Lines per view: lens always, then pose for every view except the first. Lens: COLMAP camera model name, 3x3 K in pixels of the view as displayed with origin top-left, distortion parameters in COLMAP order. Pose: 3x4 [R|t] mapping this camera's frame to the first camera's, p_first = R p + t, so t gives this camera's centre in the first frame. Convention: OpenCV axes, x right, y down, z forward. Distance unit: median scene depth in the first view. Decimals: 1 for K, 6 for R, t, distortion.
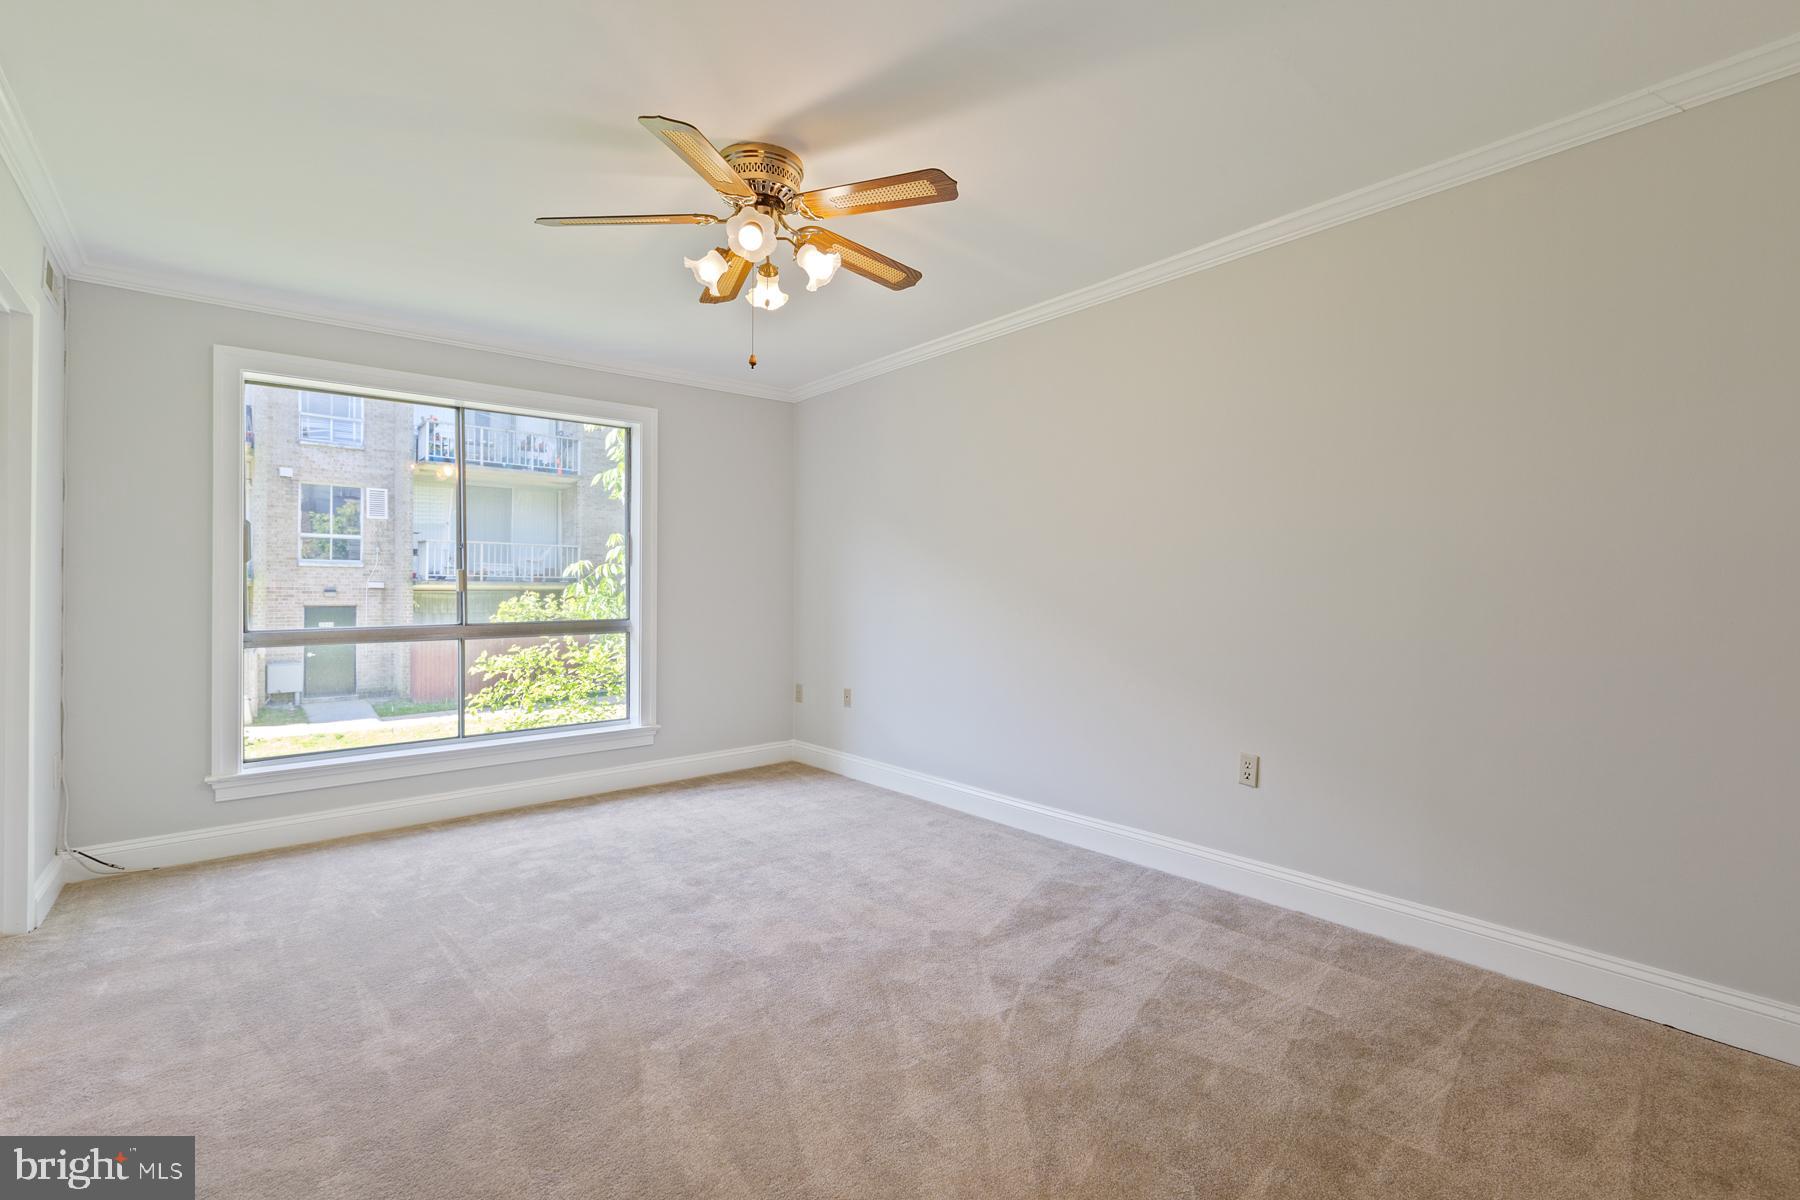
lens RADIAL K [[794.4, 0, 898.1], [0, 794.4, 588.5], [0, 0, 1]] dist [0.001092, 0.000354]
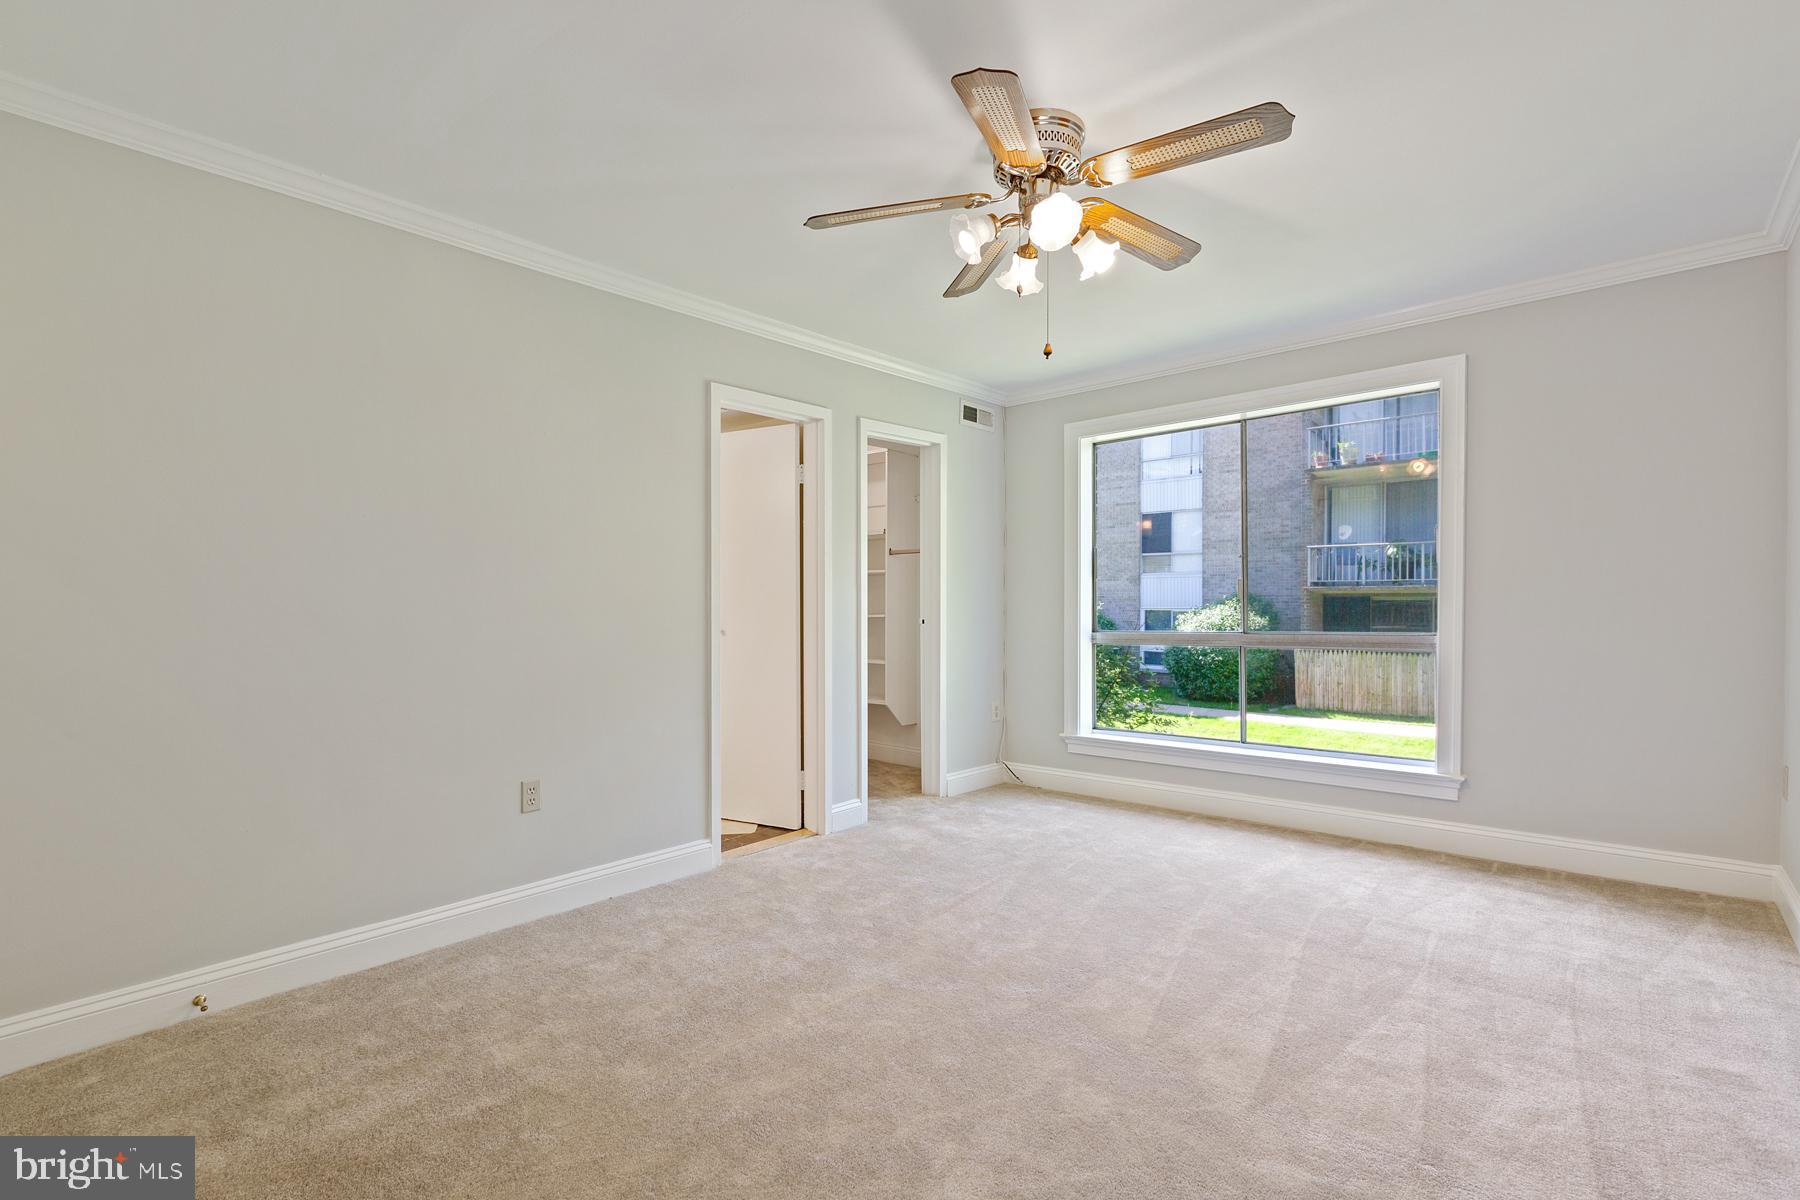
lens RADIAL K [[824.4, 0, 907.3], [0, 824.4, 606.8], [0, 0, 1]] dist [-0.000964, -0.000251]
pose [[0.164011, 0.004139, -0.986450, 0.523864], [0.011863, 0.999911, 0.006168, 0.000700], [0.986387, -0.012714, 0.163948, 0.490964]]
